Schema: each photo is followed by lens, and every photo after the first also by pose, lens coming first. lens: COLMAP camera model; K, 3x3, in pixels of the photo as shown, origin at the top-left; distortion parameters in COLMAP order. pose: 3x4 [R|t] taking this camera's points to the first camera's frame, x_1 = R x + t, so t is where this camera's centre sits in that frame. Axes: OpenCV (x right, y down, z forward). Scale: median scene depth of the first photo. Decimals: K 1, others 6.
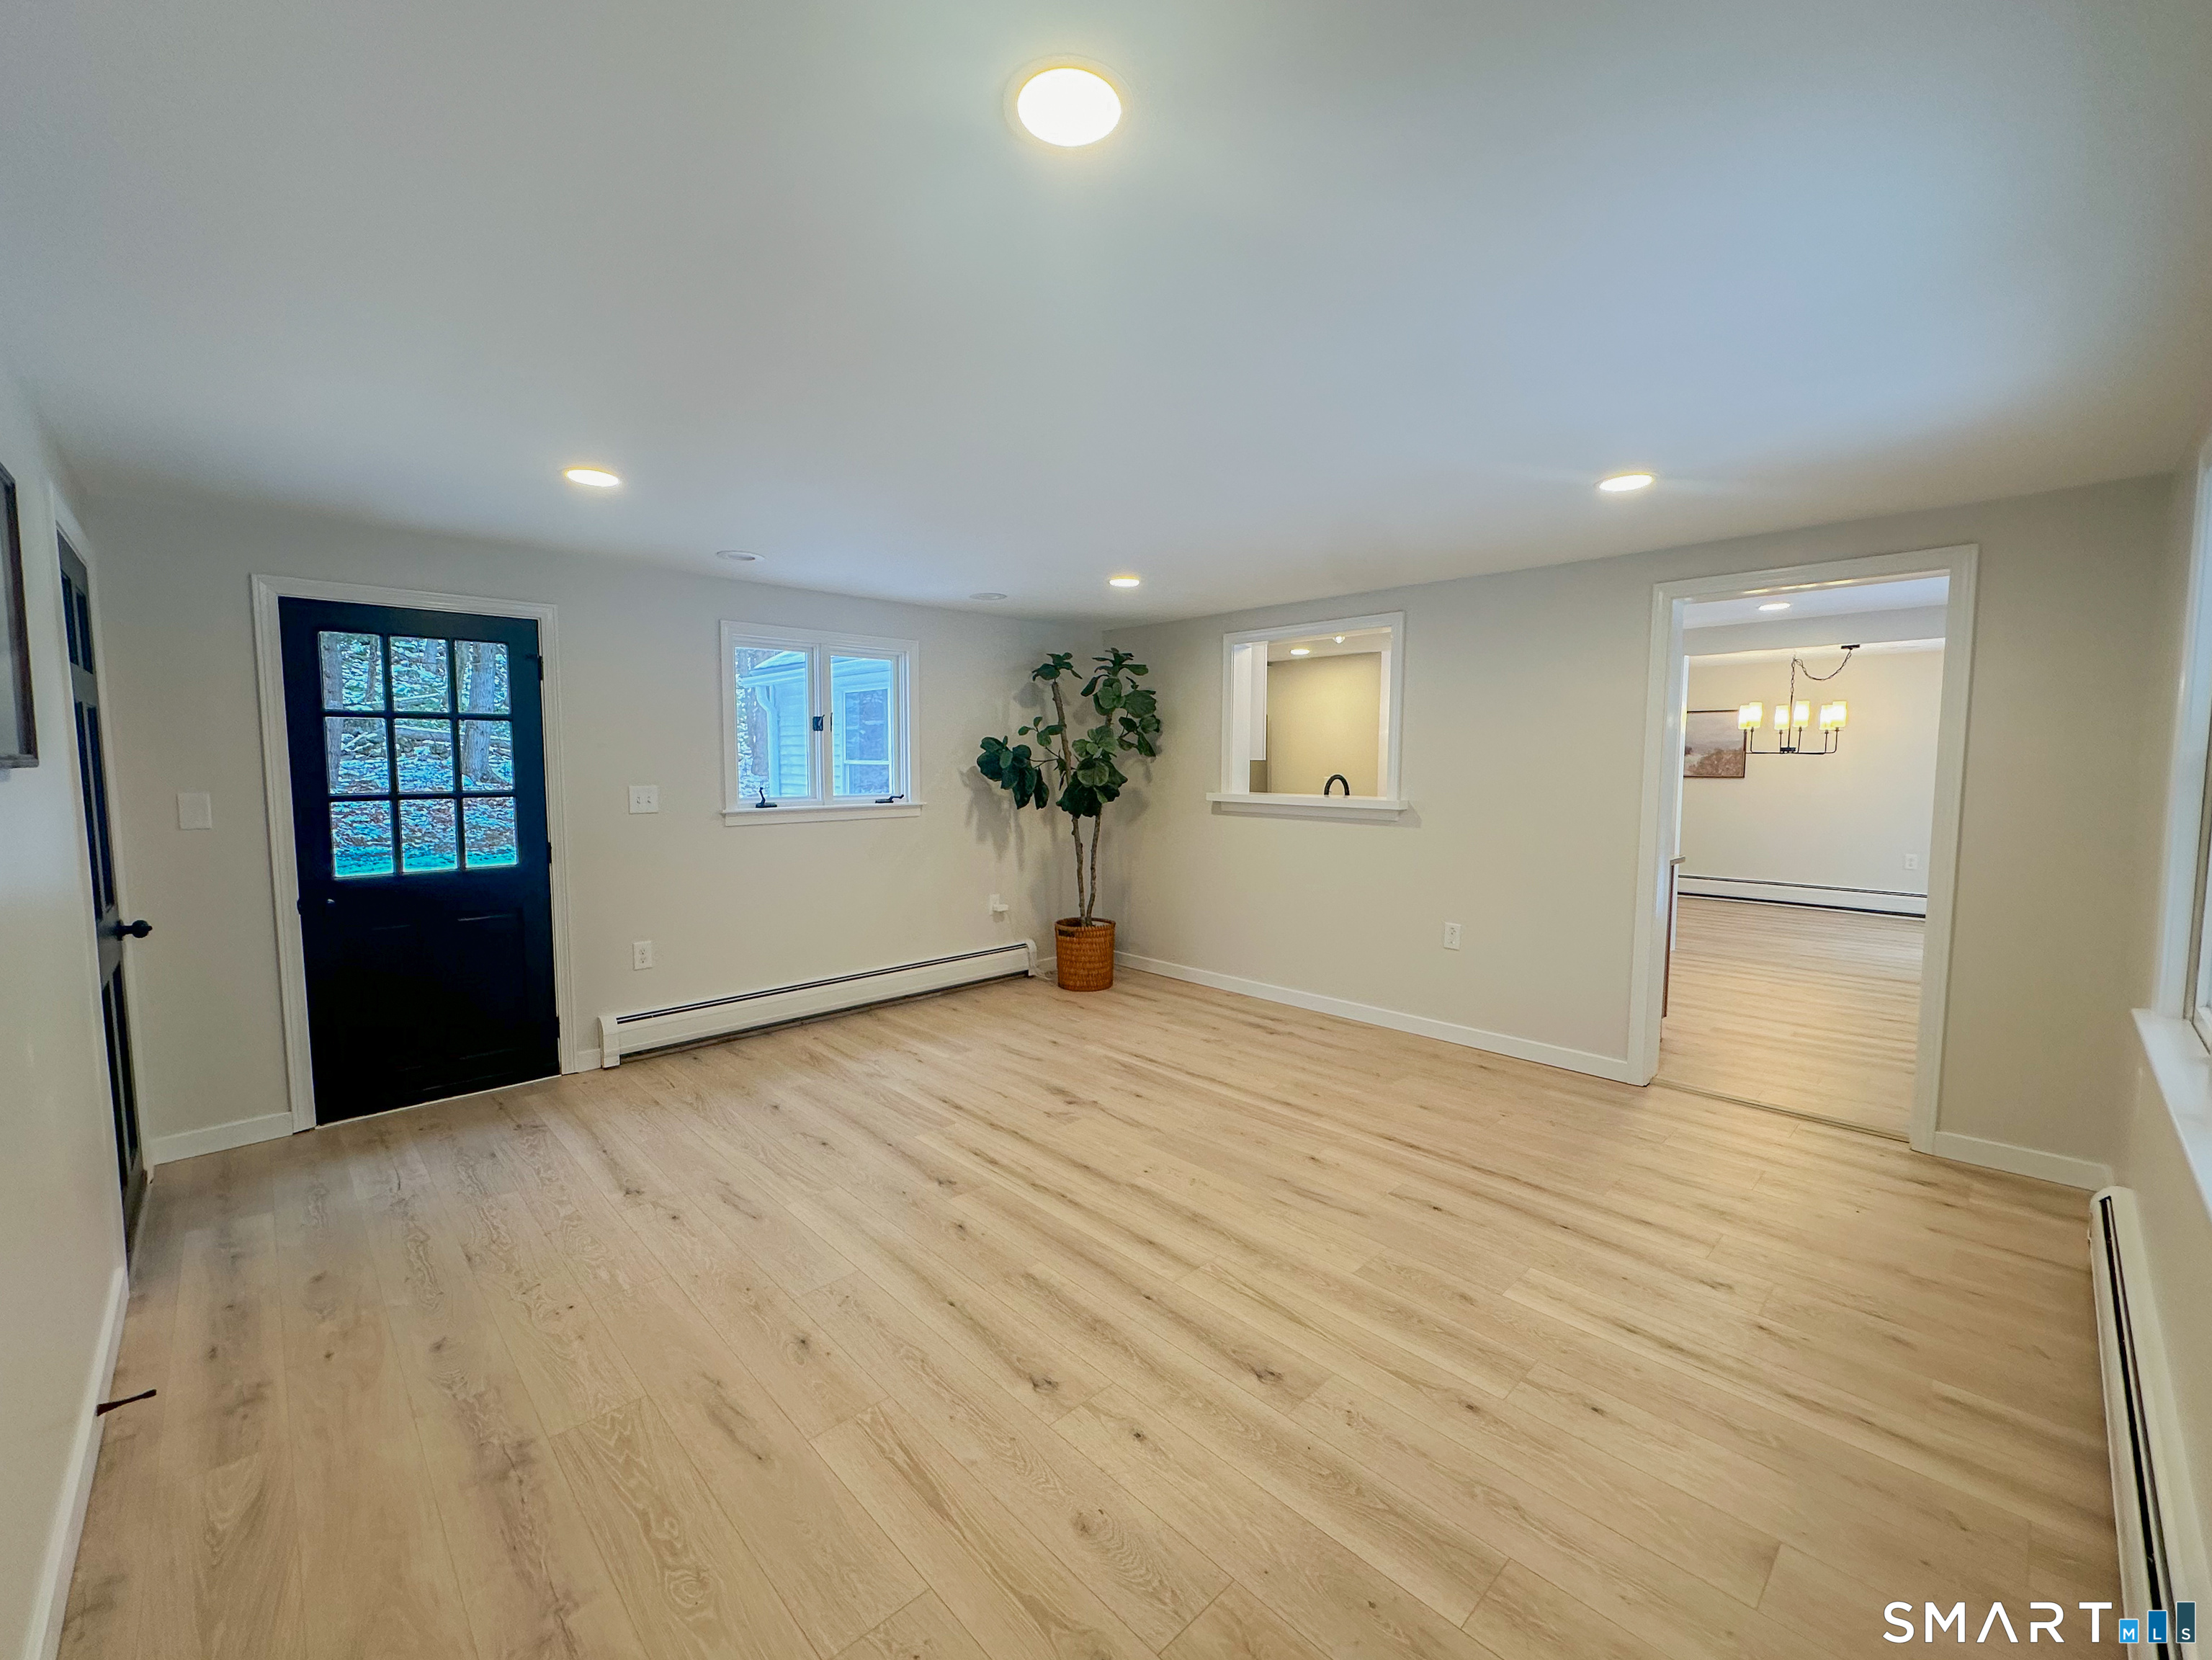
lens RADIAL K [[904.6, 0, 1103.9], [0, 904.6, 833.6], [0, 0, 1]] dist [-0.006001, -0.000386]
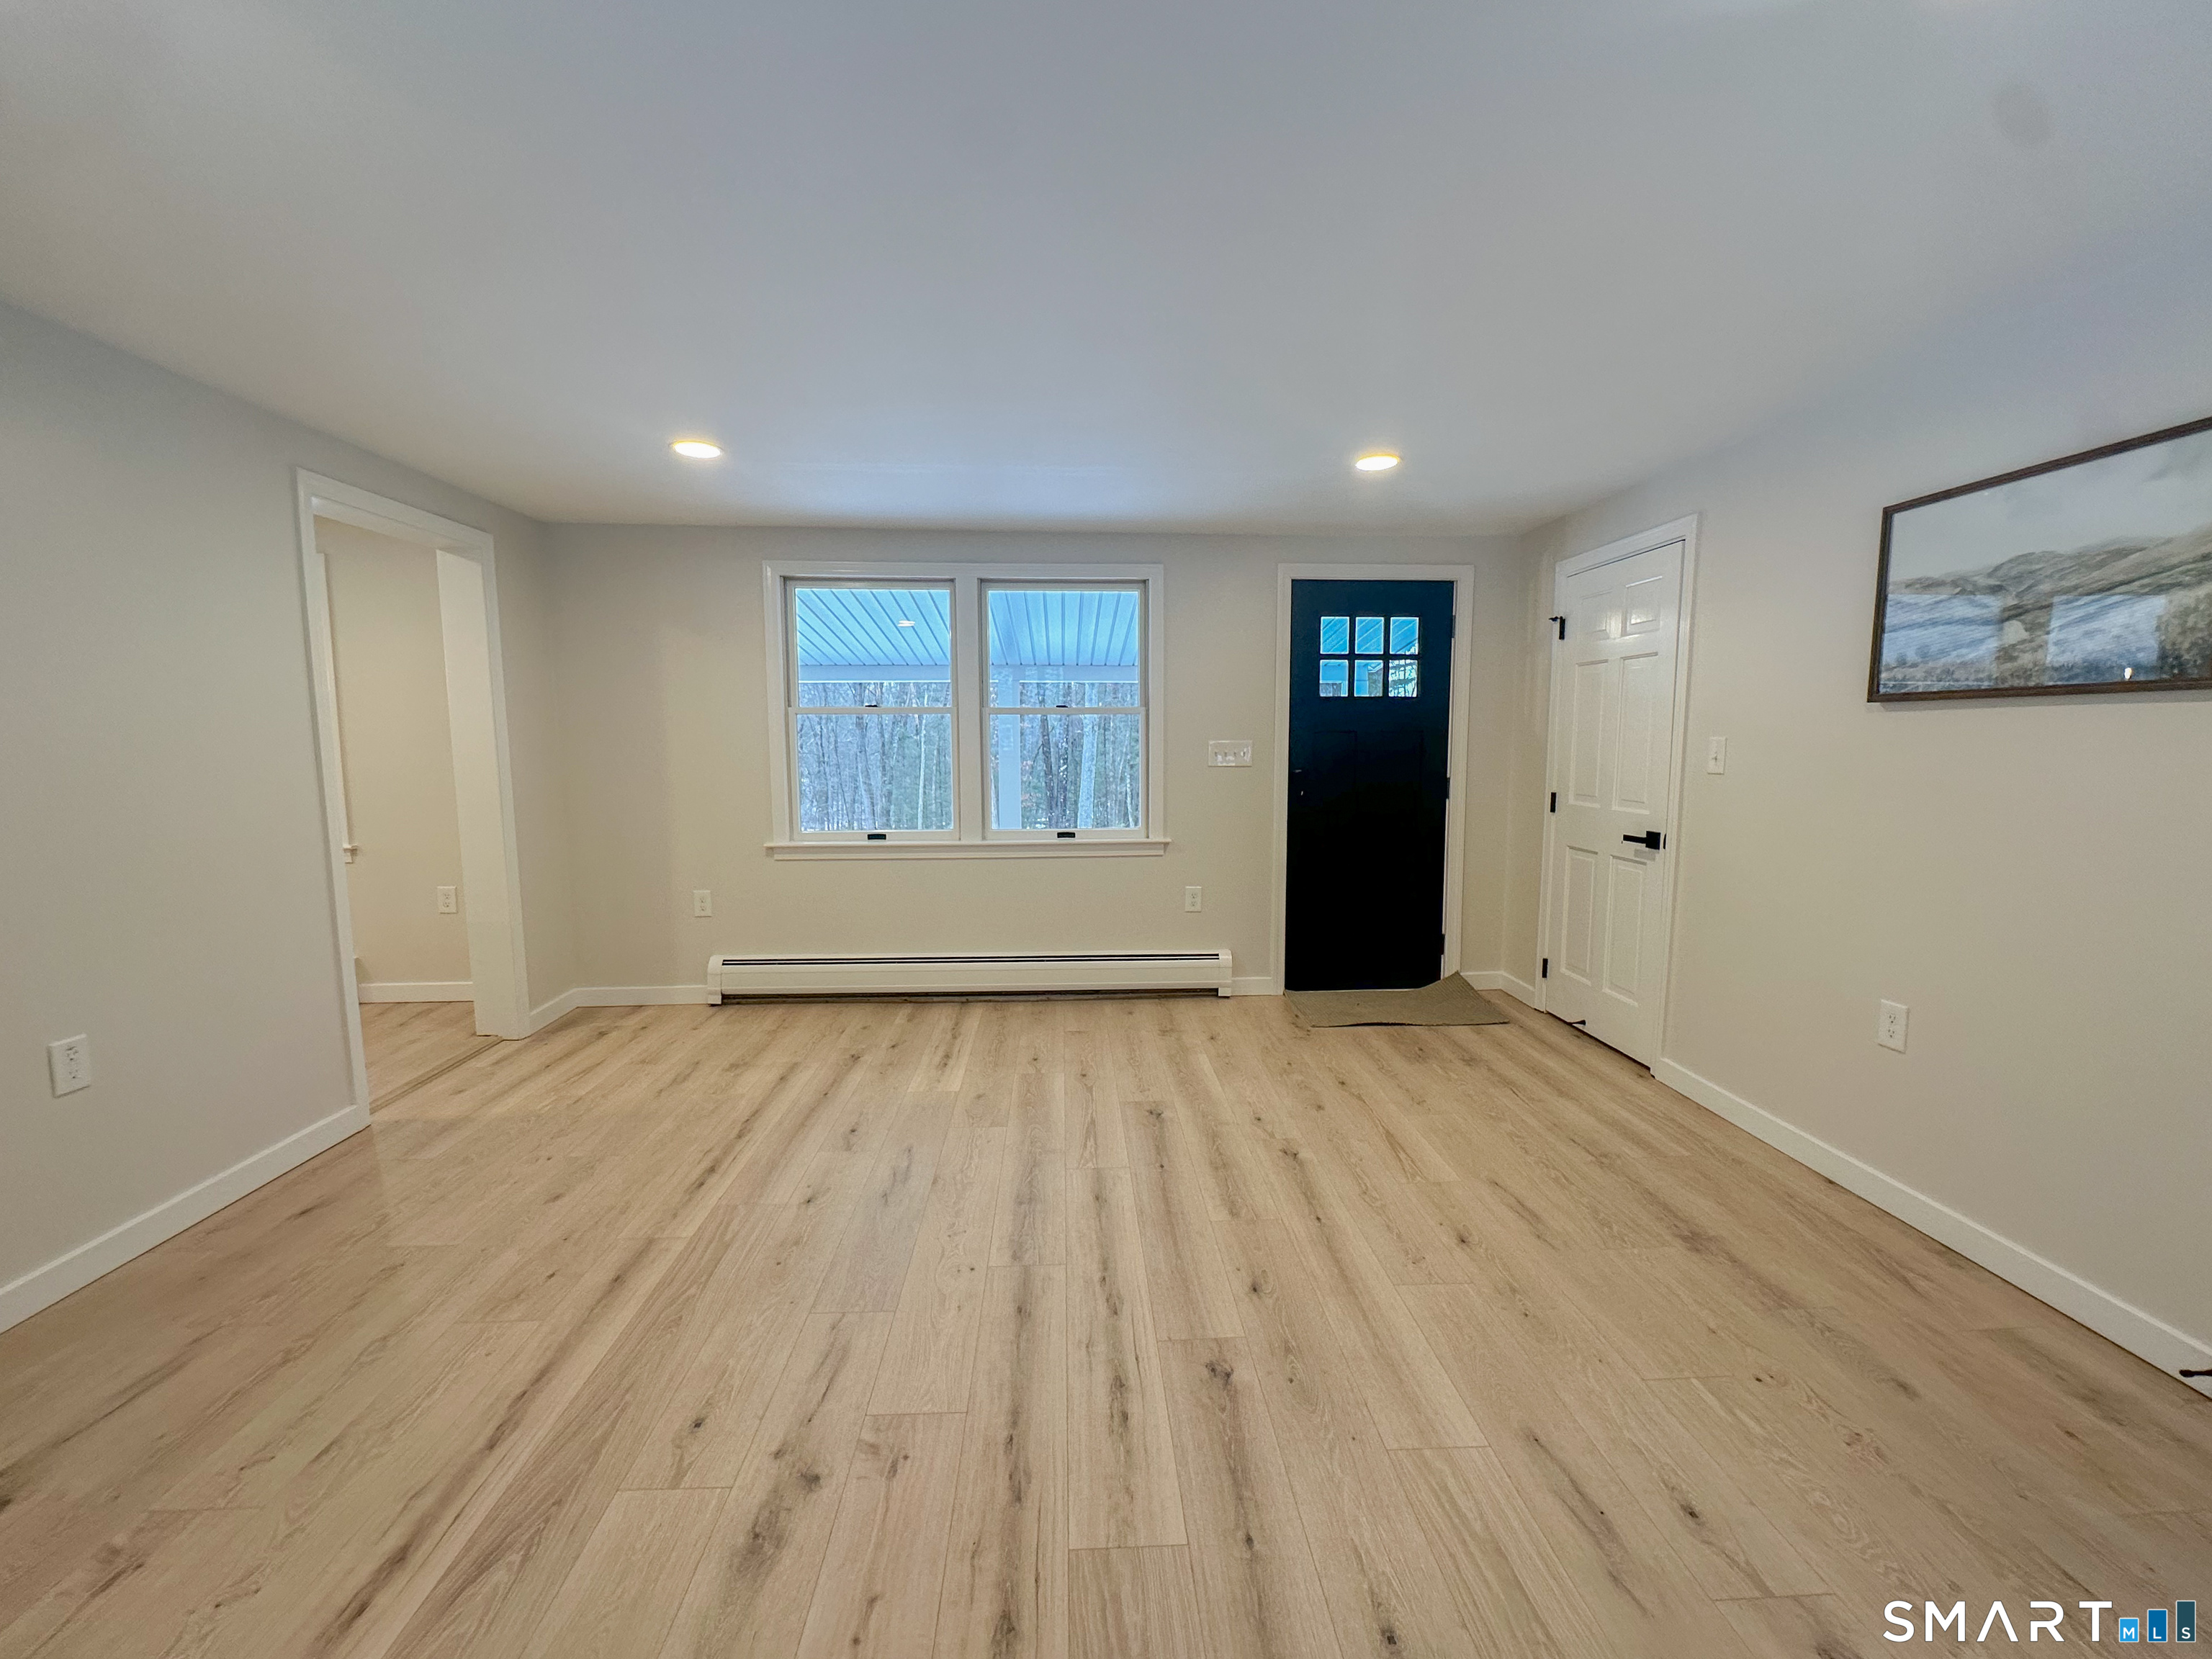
lens RADIAL K [[904.4, 0, 1106.7], [0, 904.4, 829.5], [0, 0, 1]] dist [-0.006001, -0.000386]
pose [[-0.754590, -0.067218, 0.652745, -0.562525], [0.056157, 0.984475, 0.166298, -0.098809], [-0.653789, 0.162143, -0.739100, 1.644166]]
